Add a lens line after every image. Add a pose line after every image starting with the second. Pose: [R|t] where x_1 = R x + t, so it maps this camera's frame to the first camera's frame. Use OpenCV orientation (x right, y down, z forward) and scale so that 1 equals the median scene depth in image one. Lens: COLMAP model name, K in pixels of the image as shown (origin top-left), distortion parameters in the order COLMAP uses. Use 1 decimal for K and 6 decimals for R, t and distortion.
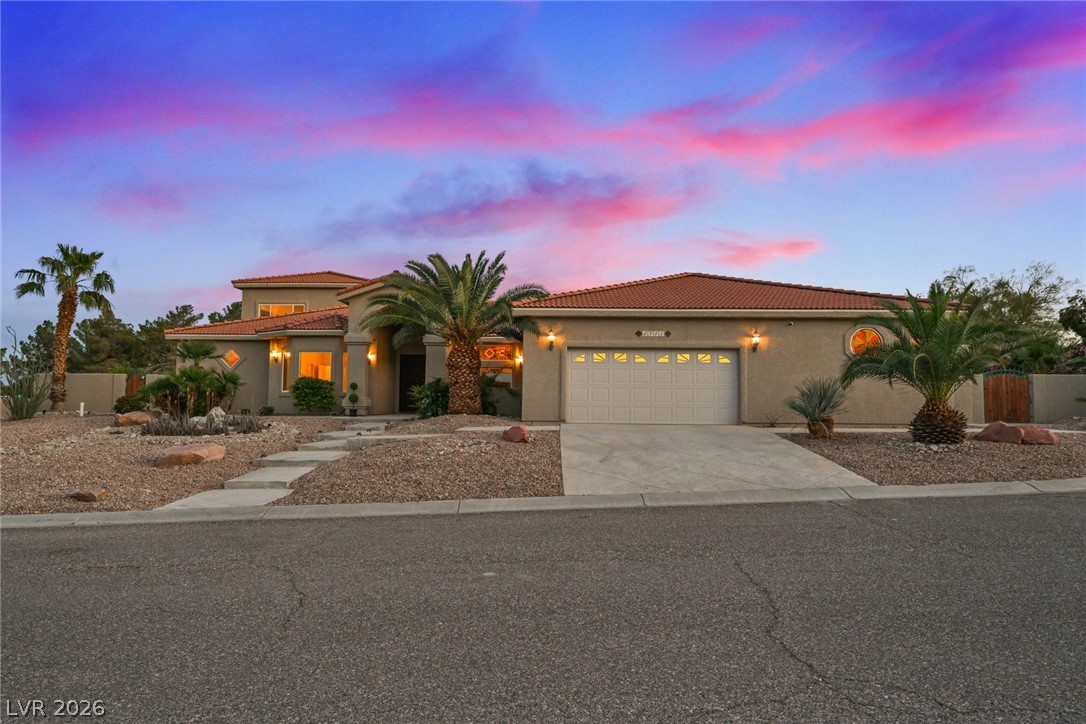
lens RADIAL K [[637.7, 0, 543.4], [0, 637.7, 367.7], [0, 0, 1]] dist [-0.006346, -0.001242]
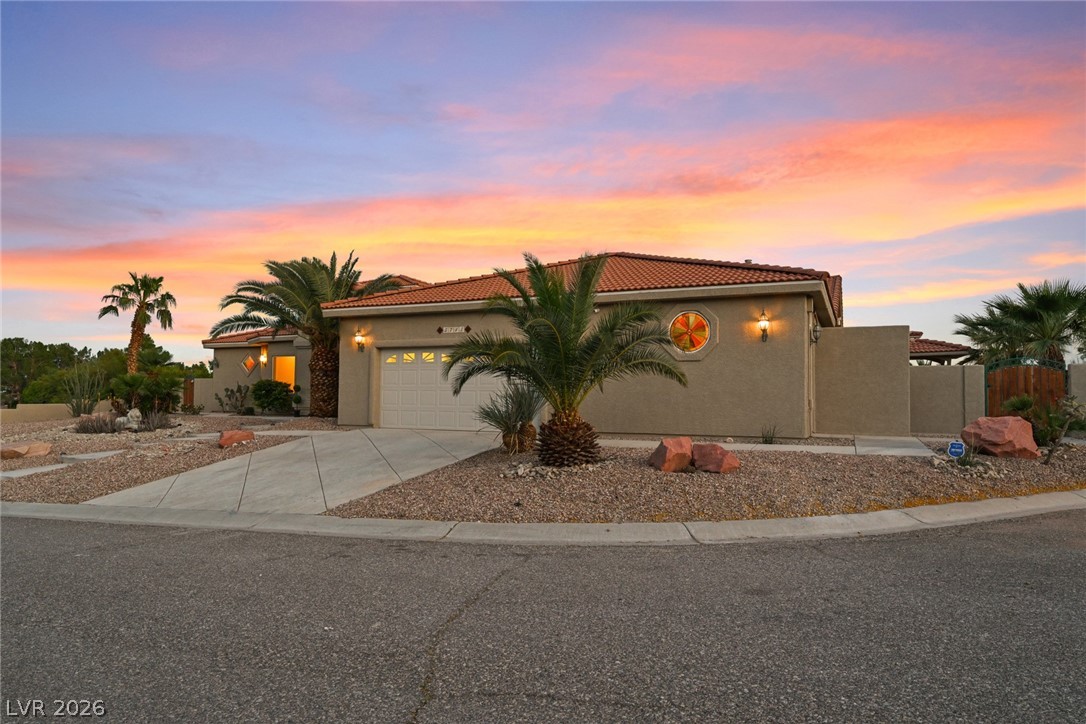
lens RADIAL K [[691.5, 0, 543.0], [0, 691.5, 360.8], [0, 0, 1]] dist [0.008385, 0.001063]
pose [[0.913334, -0.023448, -0.406535, 0.672527], [0.023332, 0.999714, -0.005241, -0.001307], [0.406541, -0.004698, 0.913620, 0.154762]]
